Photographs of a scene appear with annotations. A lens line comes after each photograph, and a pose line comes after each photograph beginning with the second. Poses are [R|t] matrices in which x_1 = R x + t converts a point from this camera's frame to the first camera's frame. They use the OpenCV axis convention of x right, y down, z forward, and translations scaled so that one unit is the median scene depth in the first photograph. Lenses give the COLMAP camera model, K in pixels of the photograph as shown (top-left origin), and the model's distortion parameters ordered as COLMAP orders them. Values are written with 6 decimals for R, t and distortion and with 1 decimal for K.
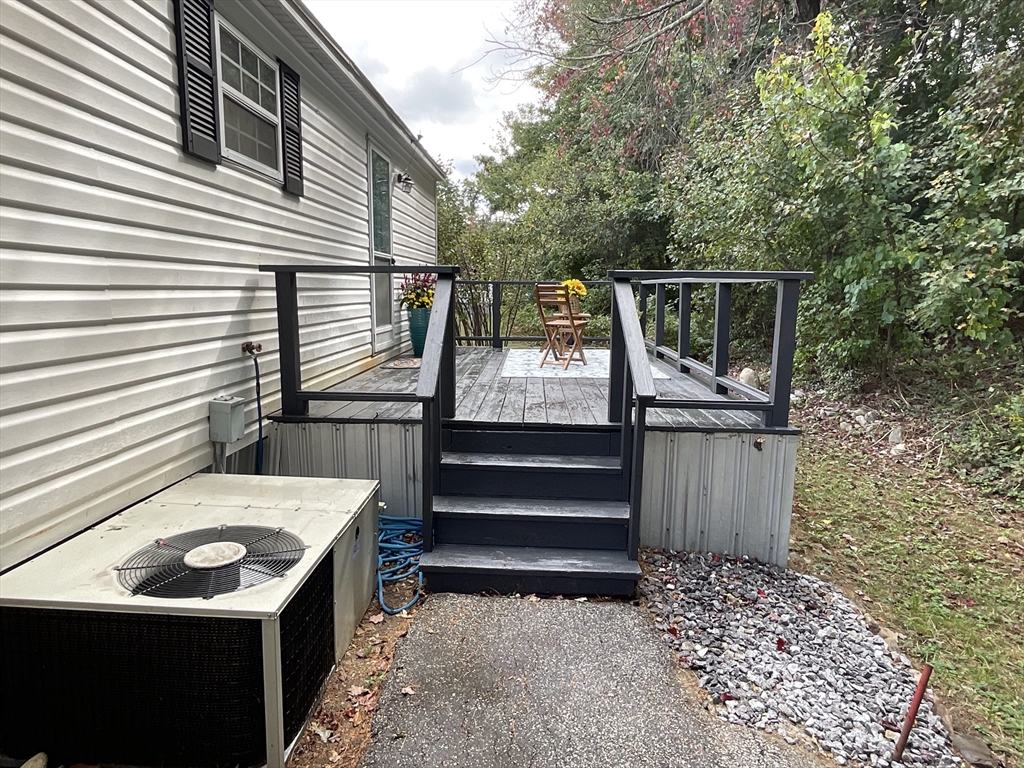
lens RADIAL K [[630.8, 0, 512.0], [0, 630.8, 384.0], [0, 0, 1]] dist [-0.000005, -0.000157]
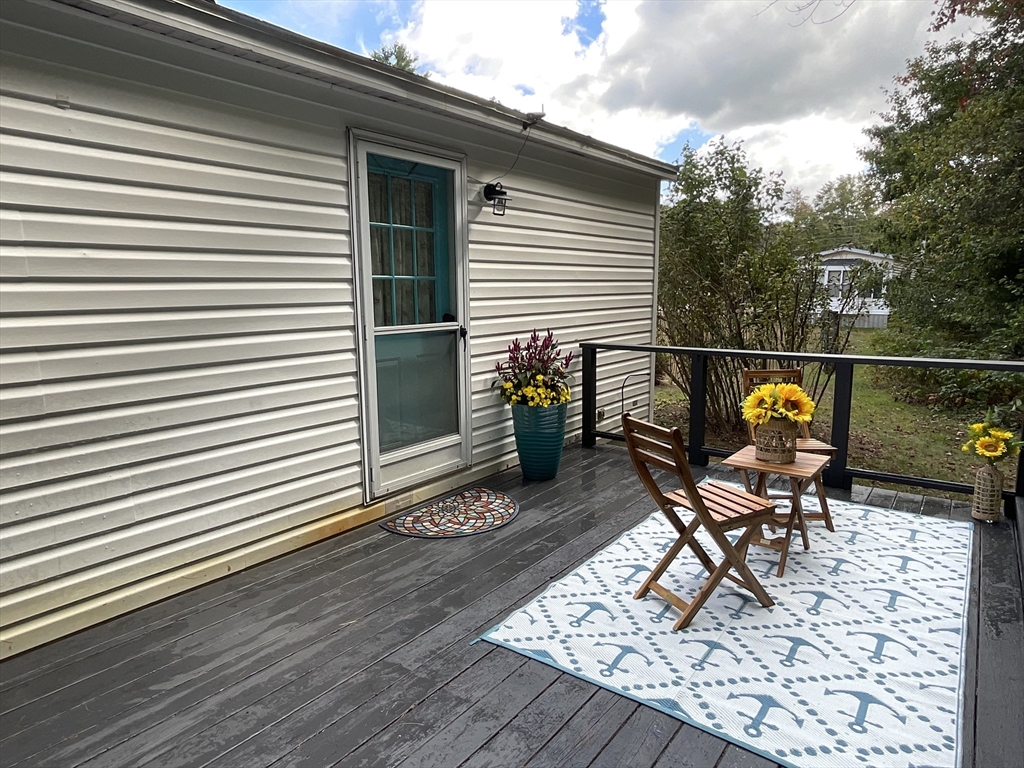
lens RADIAL K [[630.8, 0, 512.0], [0, 630.8, 384.0], [0, 0, 1]] dist [-0.000005, -0.000157]
pose [[0.821154, 0.068123, -0.566626, 0.187960], [-0.067550, 0.997473, 0.022028, -0.154389], [0.566695, 0.020187, 0.823680, 0.503607]]
